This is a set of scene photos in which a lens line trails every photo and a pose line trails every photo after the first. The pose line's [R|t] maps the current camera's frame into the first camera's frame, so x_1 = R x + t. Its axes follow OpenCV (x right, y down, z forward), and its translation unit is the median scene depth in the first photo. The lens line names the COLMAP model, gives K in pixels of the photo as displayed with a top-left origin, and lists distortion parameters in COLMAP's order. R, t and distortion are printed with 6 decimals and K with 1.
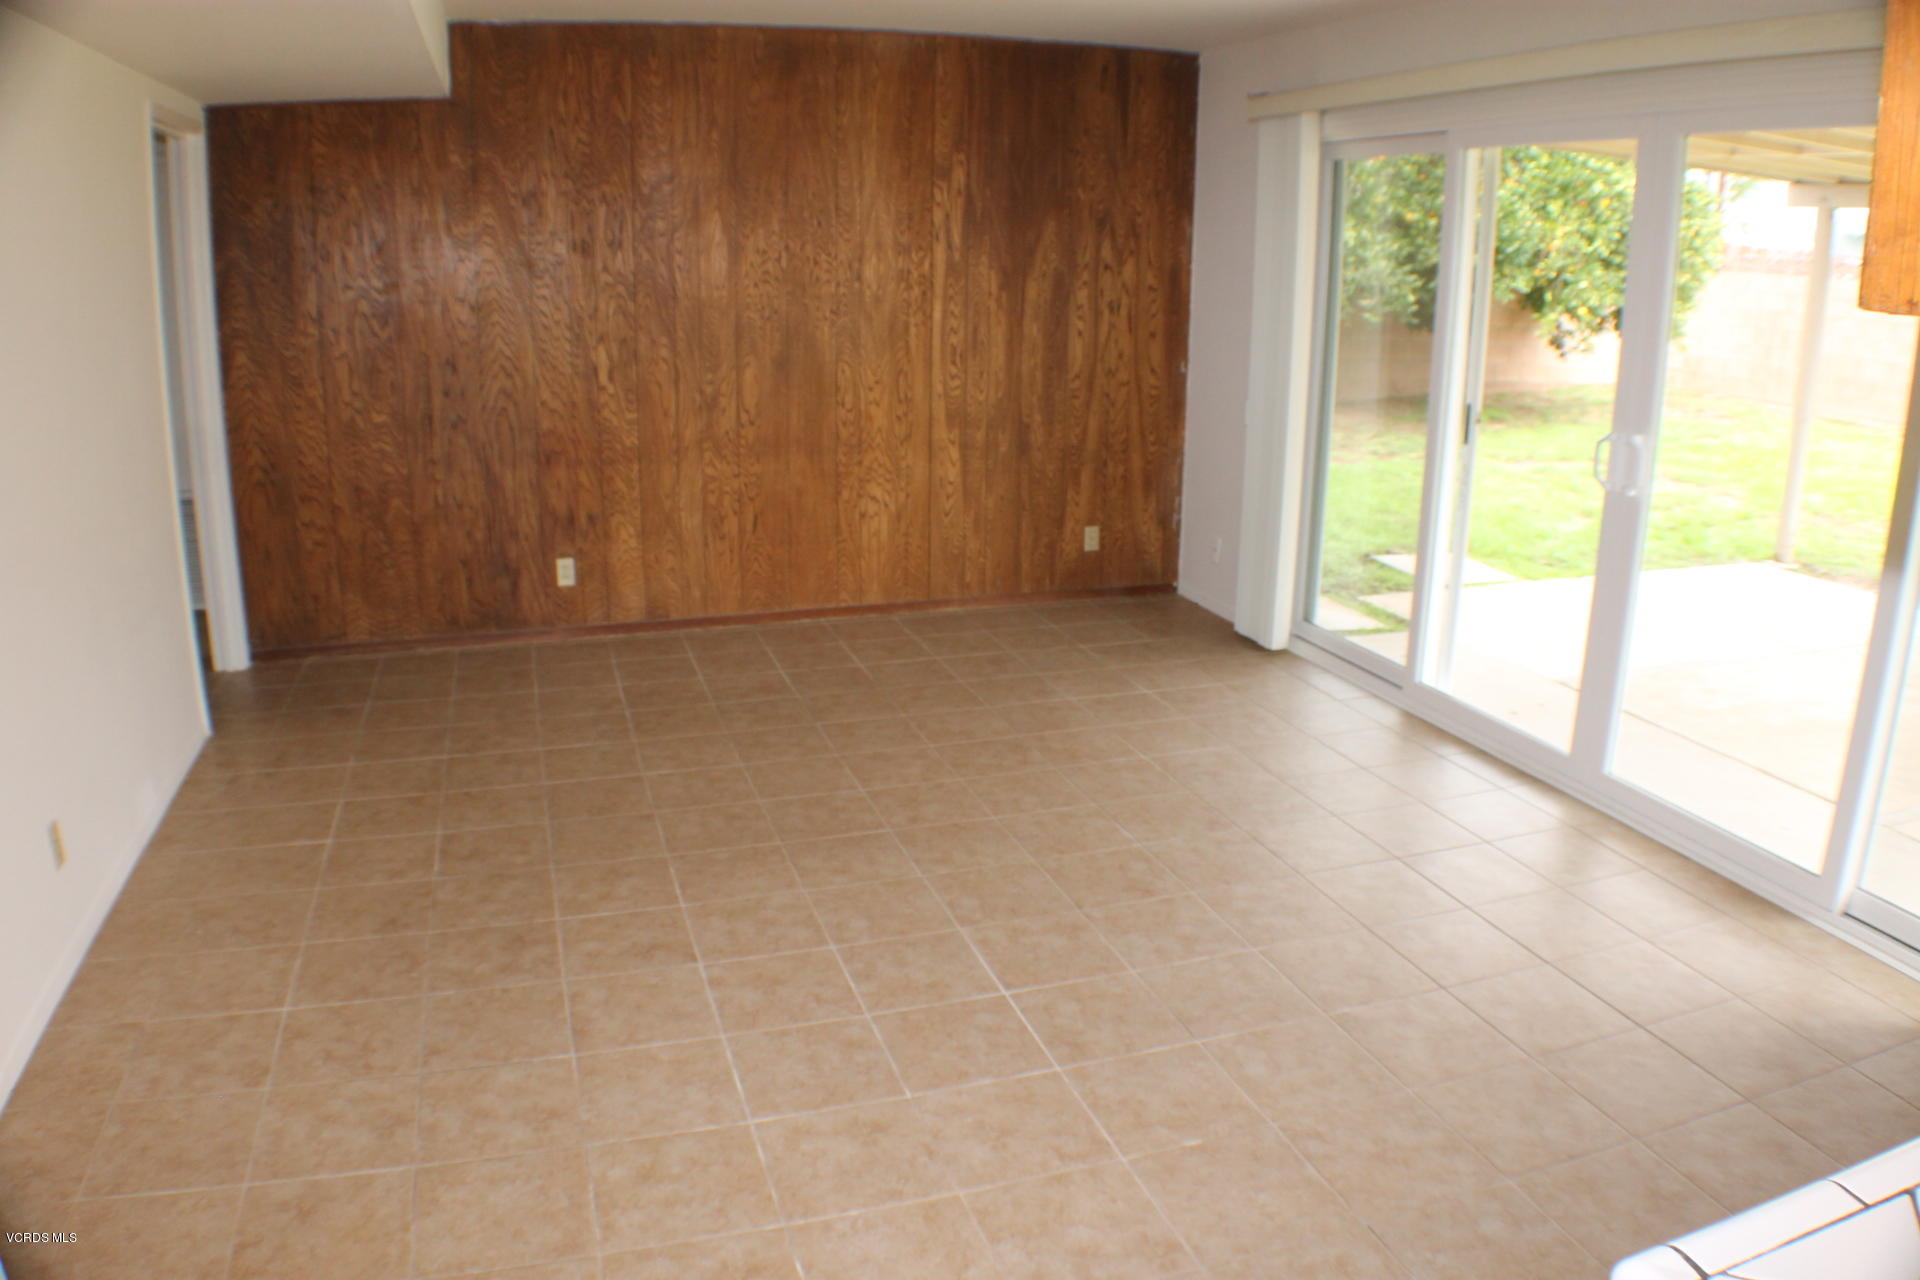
lens RADIAL K [[1377.4, 0, 951.1], [0, 1377.4, 634.2], [0, 0, 1]] dist [-0.221566, 0.071773]
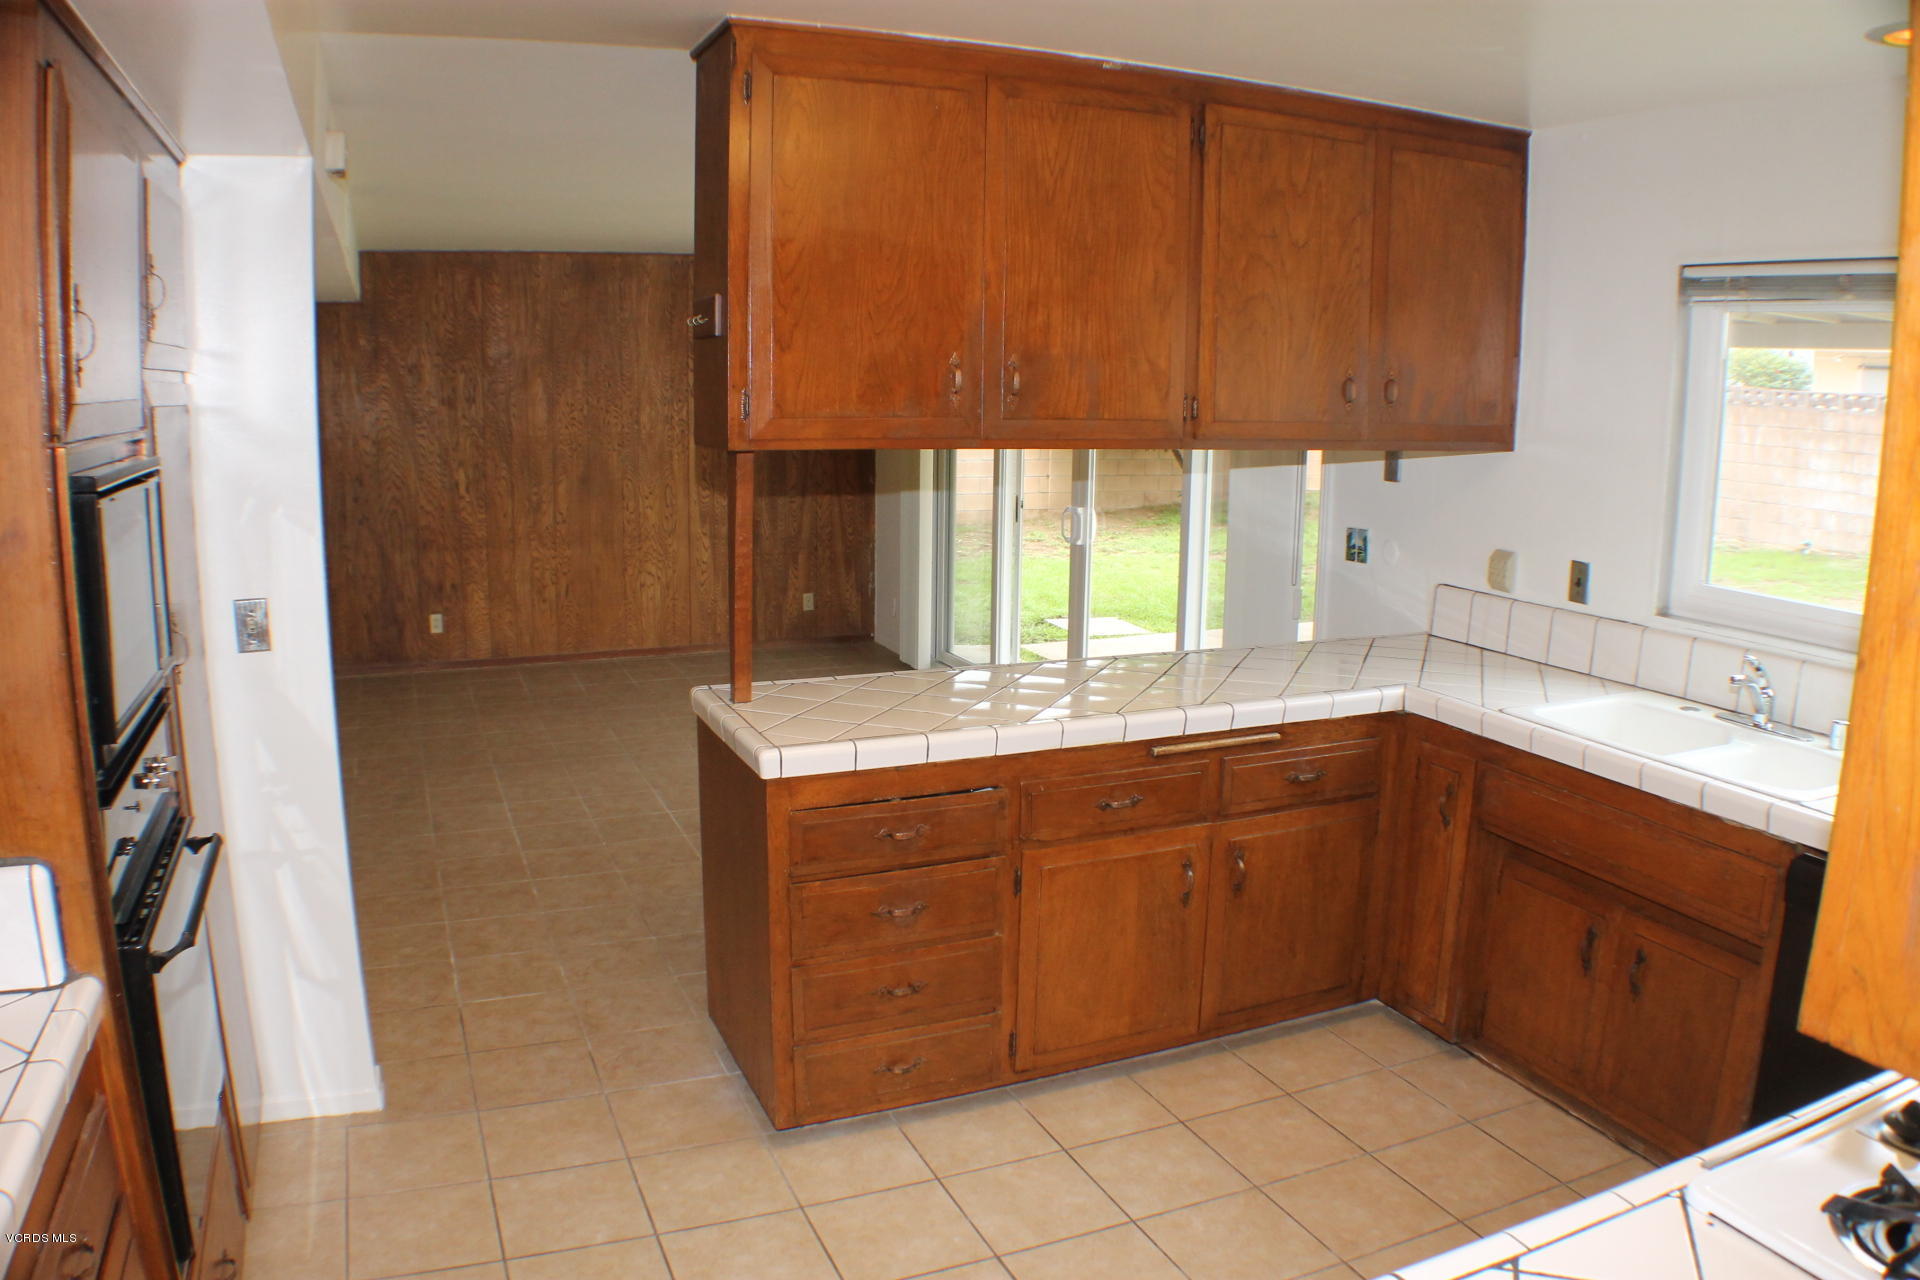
lens RADIAL K [[1377.4, 0, 939.0], [0, 1377.4, 654.6], [0, 0, 1]] dist [-0.221566, 0.071773]
pose [[0.996694, -0.012411, 0.080299, 0.141506], [0.018482, 0.996990, -0.075298, 0.108430], [-0.079123, 0.076533, 0.993923, -0.478813]]
